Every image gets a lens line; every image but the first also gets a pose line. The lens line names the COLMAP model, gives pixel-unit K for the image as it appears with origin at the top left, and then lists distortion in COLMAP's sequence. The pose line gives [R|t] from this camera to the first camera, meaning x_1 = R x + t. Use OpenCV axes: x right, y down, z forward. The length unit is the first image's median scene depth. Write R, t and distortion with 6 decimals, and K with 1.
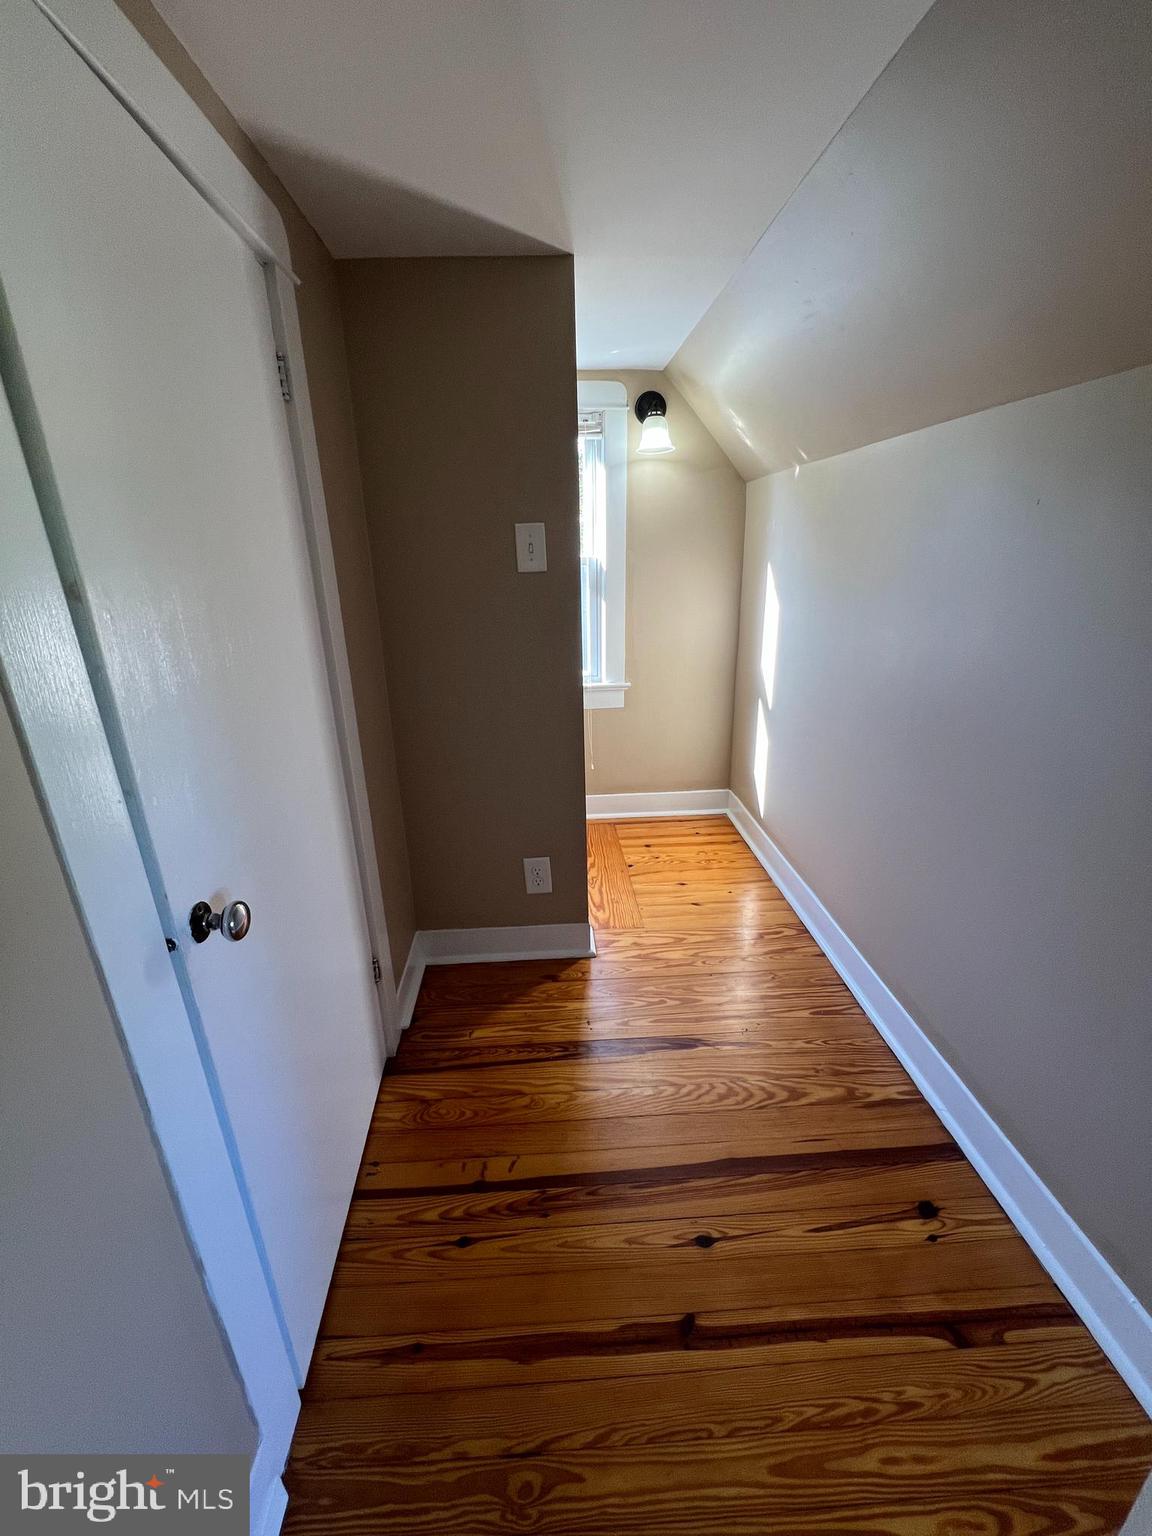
lens RADIAL K [[618.6, 0, 572.0], [0, 618.6, 769.0], [0, 0, 1]] dist [0.001206, 0.000207]
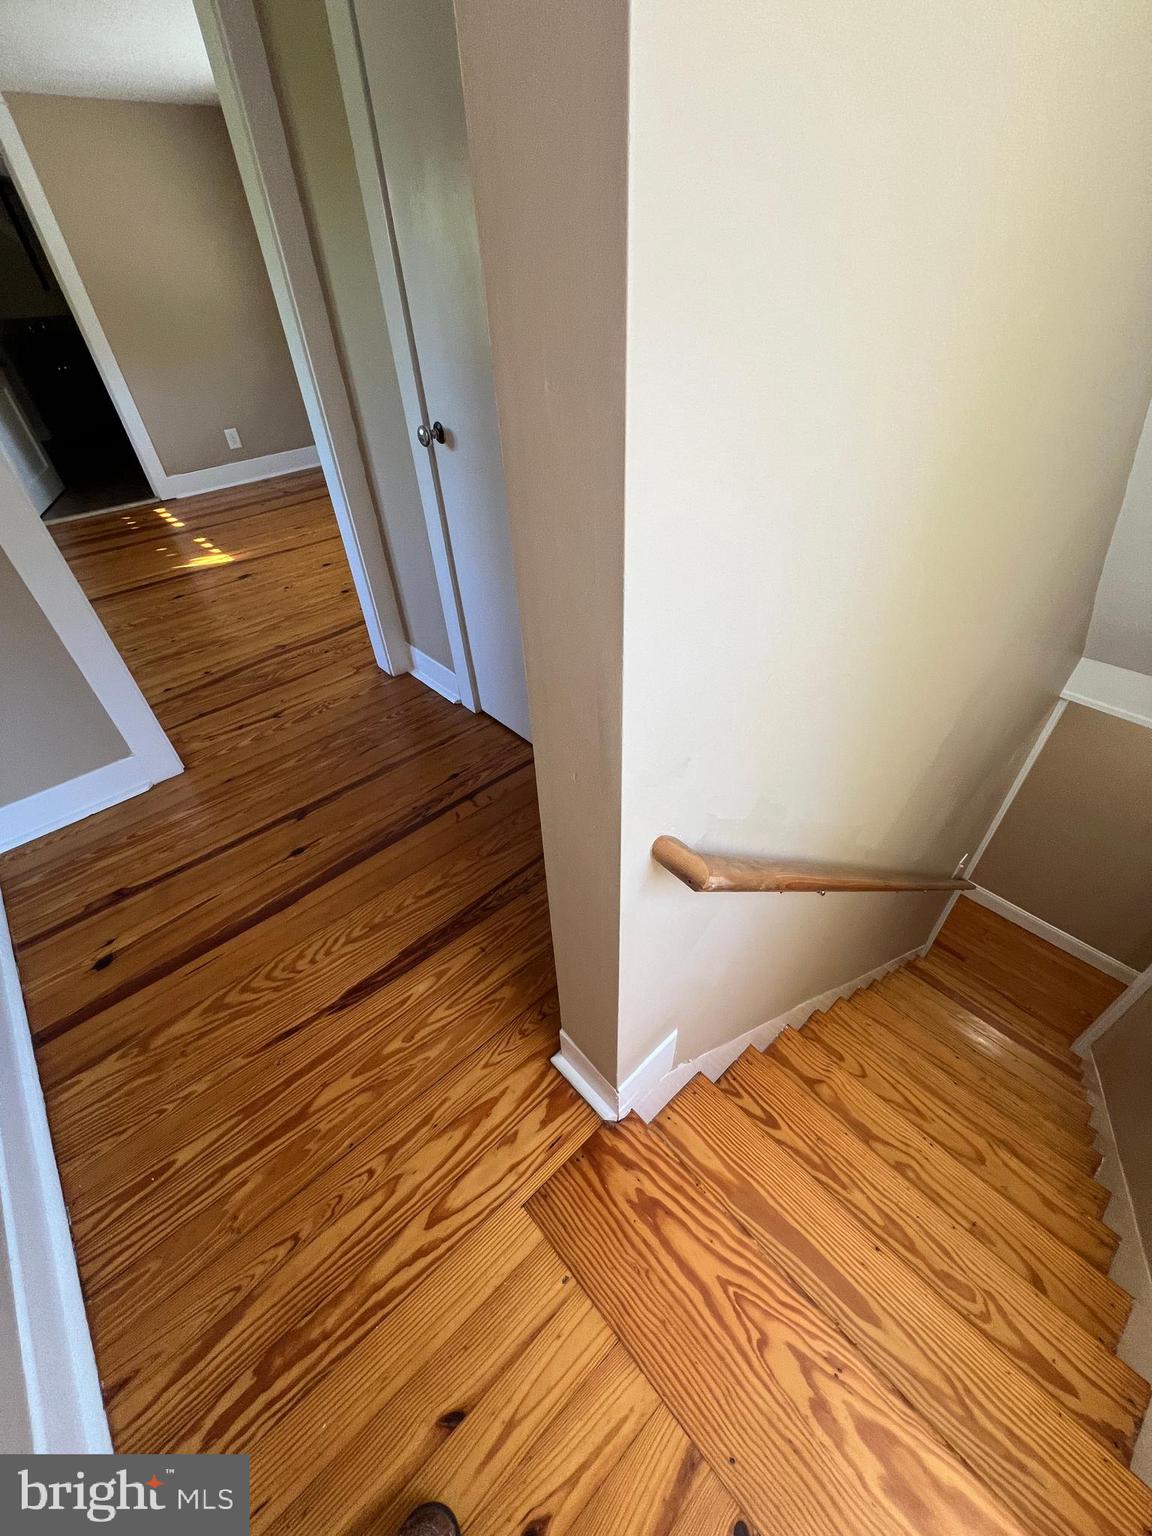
lens RADIAL K [[618.6, 0, 573.4], [0, 618.6, 769.2], [0, 0, 1]] dist [0.001206, 0.000207]
pose [[-0.778289, 0.452343, -0.435490, 0.224171], [-0.136954, 0.554571, 0.820789, -0.470658], [0.612789, 0.698453, -0.369666, 1.551458]]
